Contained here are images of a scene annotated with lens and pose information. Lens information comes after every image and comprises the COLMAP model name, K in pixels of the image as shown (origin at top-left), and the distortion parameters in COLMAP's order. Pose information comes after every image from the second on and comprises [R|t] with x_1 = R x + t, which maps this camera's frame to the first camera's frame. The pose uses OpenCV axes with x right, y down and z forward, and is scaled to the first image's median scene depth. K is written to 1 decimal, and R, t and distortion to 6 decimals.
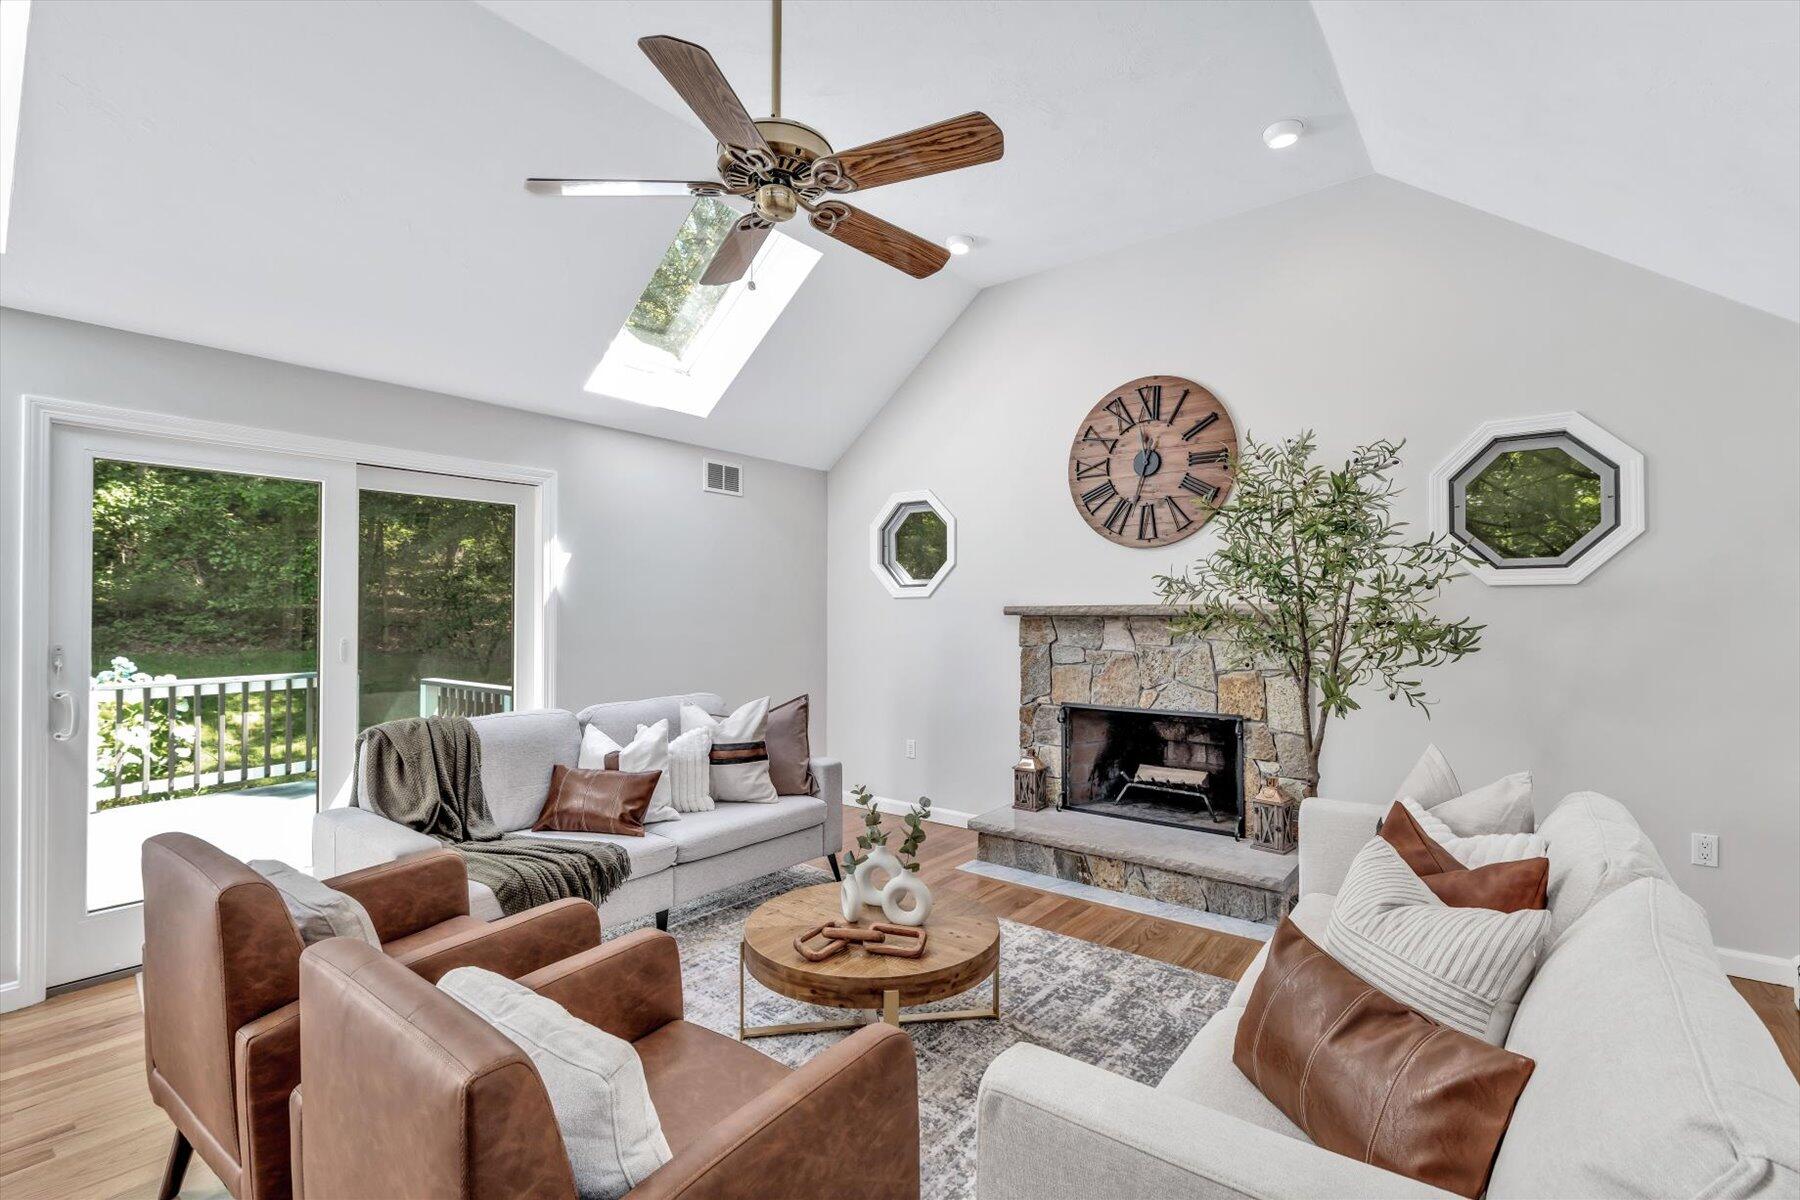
lens RADIAL K [[813.4, 0, 892.6], [0, 813.4, 607.1], [0, 0, 1]] dist [0.001289, 0.001363]
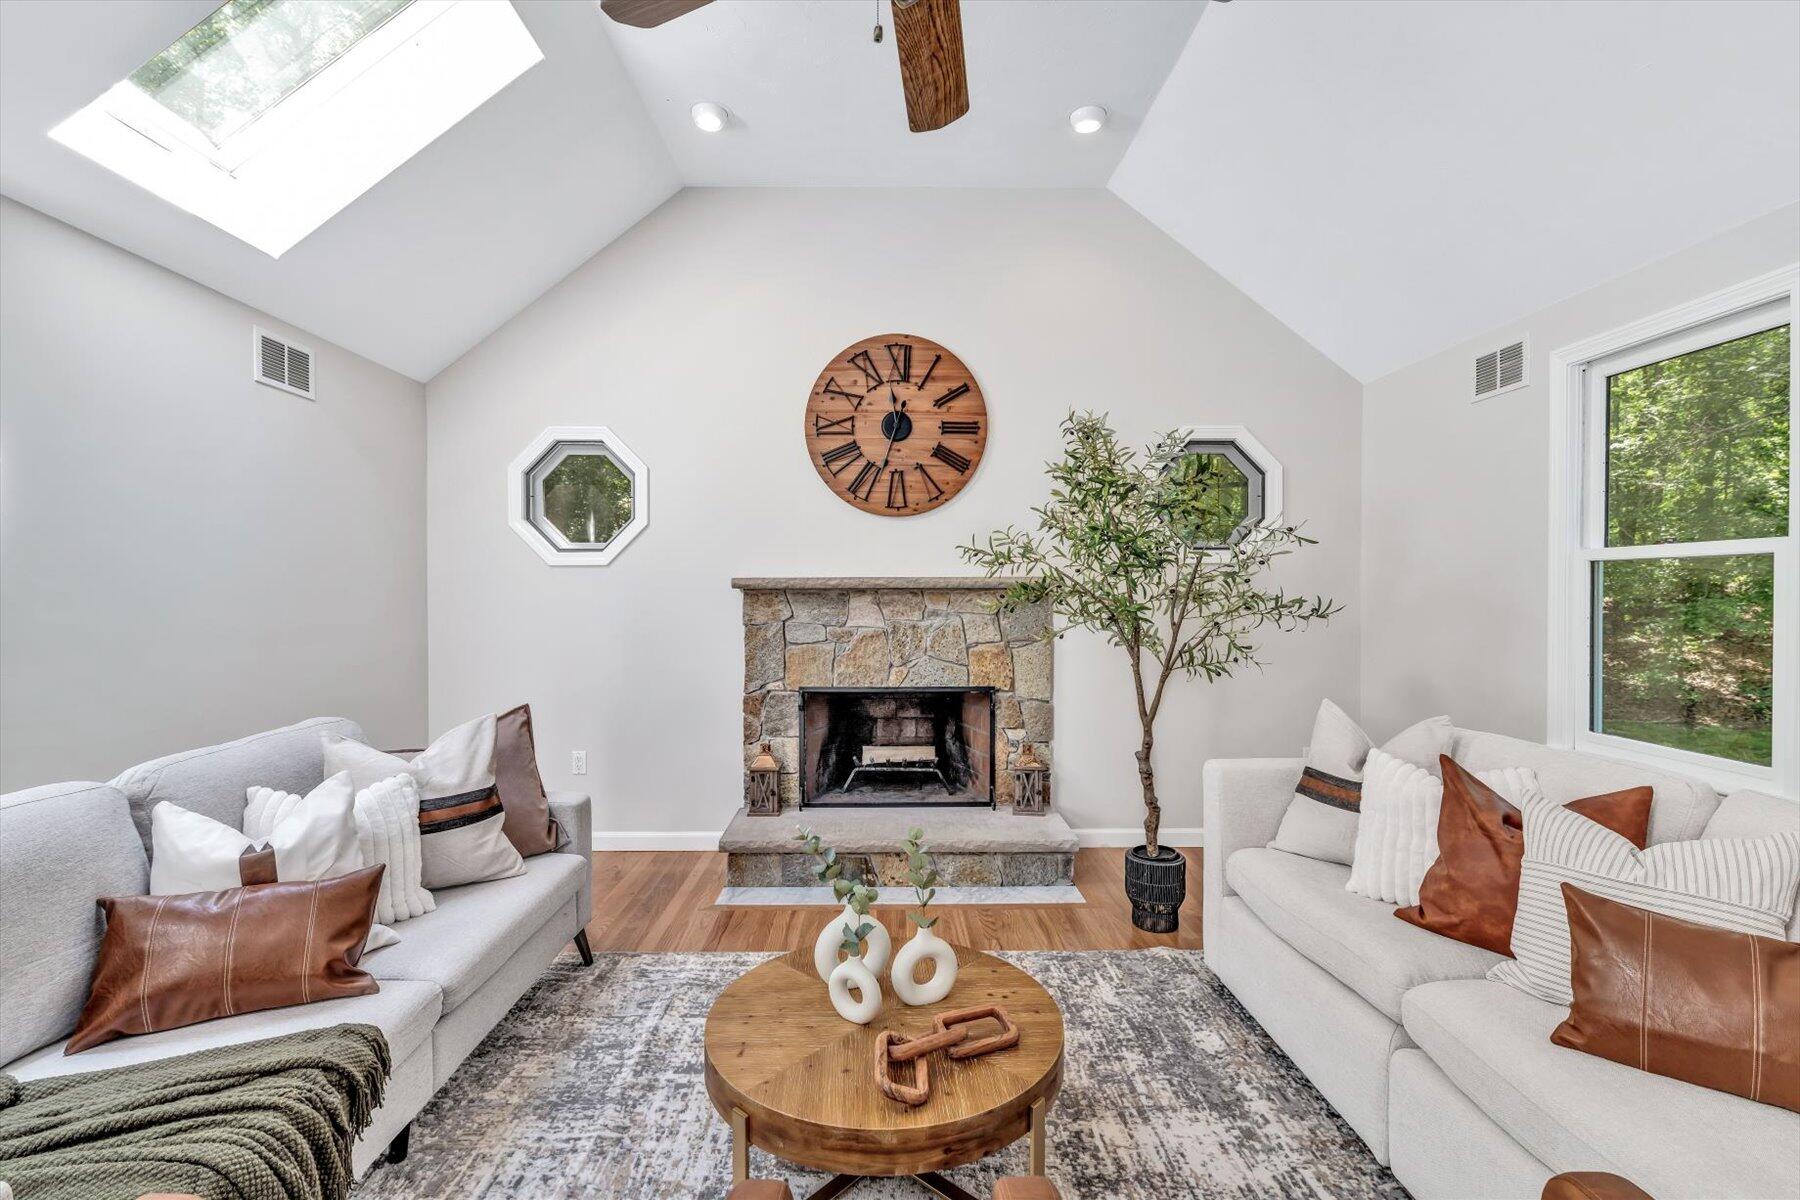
lens RADIAL K [[813.4, 0, 906.4], [0, 813.4, 602.9], [0, 0, 1]] dist [0.001289, 0.001363]
pose [[0.775525, -0.011726, 0.631208, -0.277167], [-0.004697, 0.999693, 0.024342, 0.003849], [-0.631300, -0.021842, 0.775231, 0.263681]]
